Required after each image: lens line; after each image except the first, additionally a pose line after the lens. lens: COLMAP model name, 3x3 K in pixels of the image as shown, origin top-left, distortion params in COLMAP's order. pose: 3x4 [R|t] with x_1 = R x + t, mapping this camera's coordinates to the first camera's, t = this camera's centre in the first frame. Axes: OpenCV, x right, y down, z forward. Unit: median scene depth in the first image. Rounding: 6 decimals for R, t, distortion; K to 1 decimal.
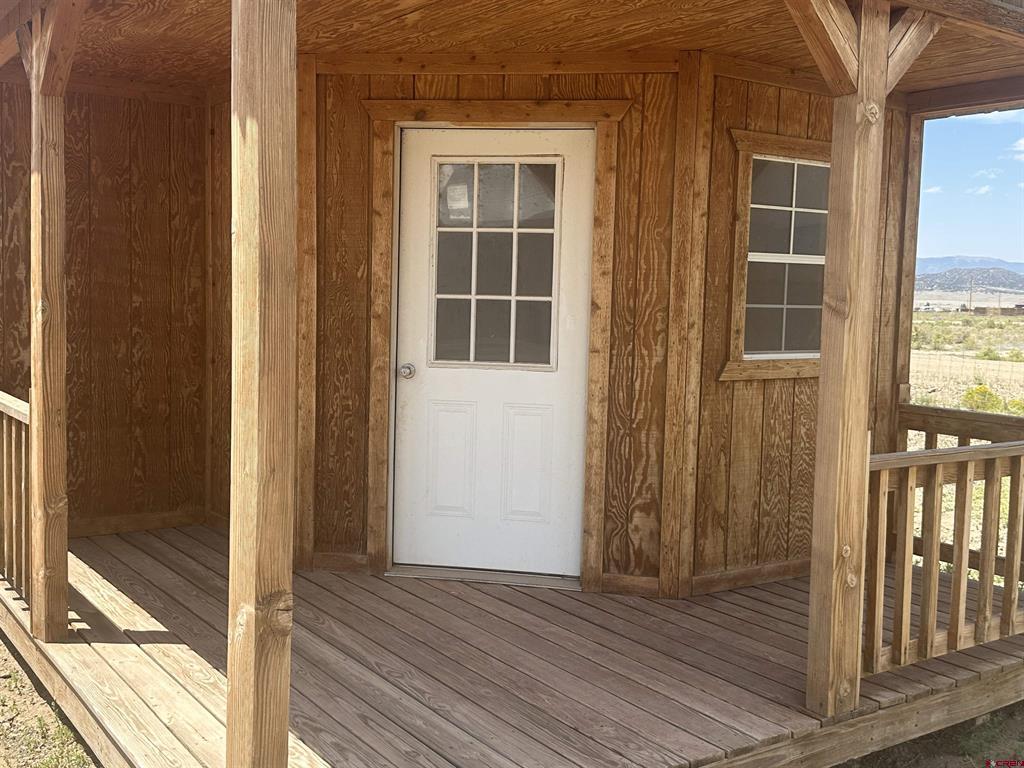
lens RADIAL K [[1059.6, 0, 505.4], [0, 1059.6, 387.6], [0, 0, 1]] dist [0.181422, -0.424632]
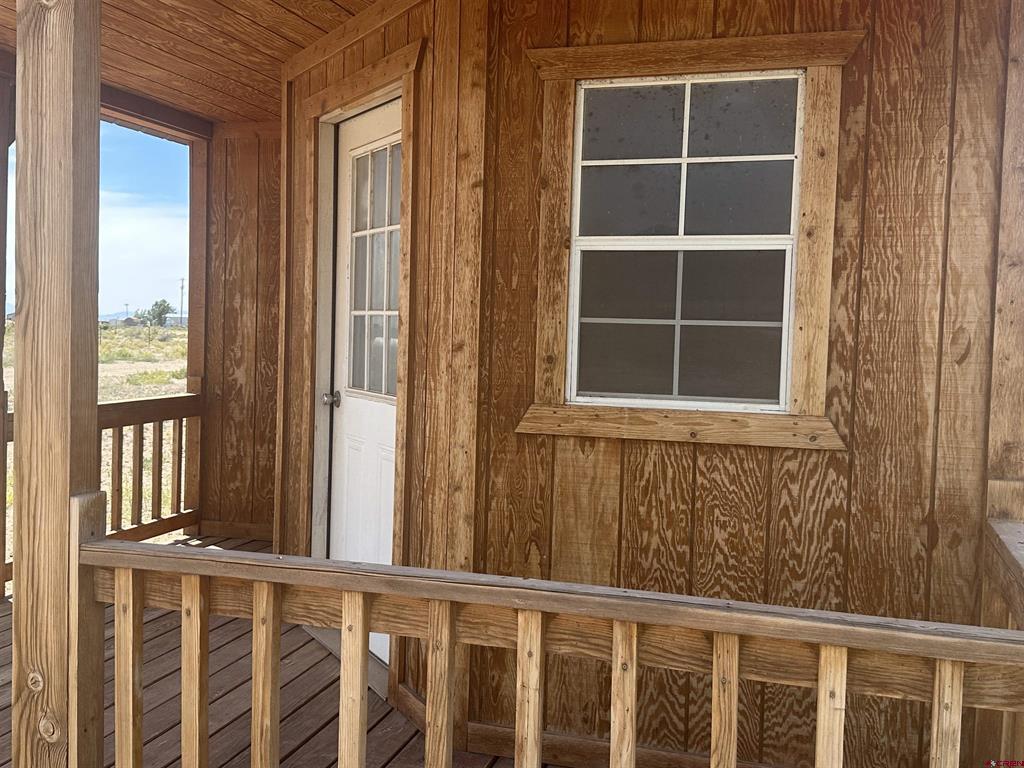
lens RADIAL K [[1059.6, 0, 505.4], [0, 1059.6, 387.6], [0, 0, 1]] dist [0.181422, -0.424632]
pose [[0.623780, 0.037663, -0.780692, 0.689780], [-0.077802, 0.996869, -0.014073, -0.023736], [0.777718, 0.069518, 0.624757, 0.567506]]
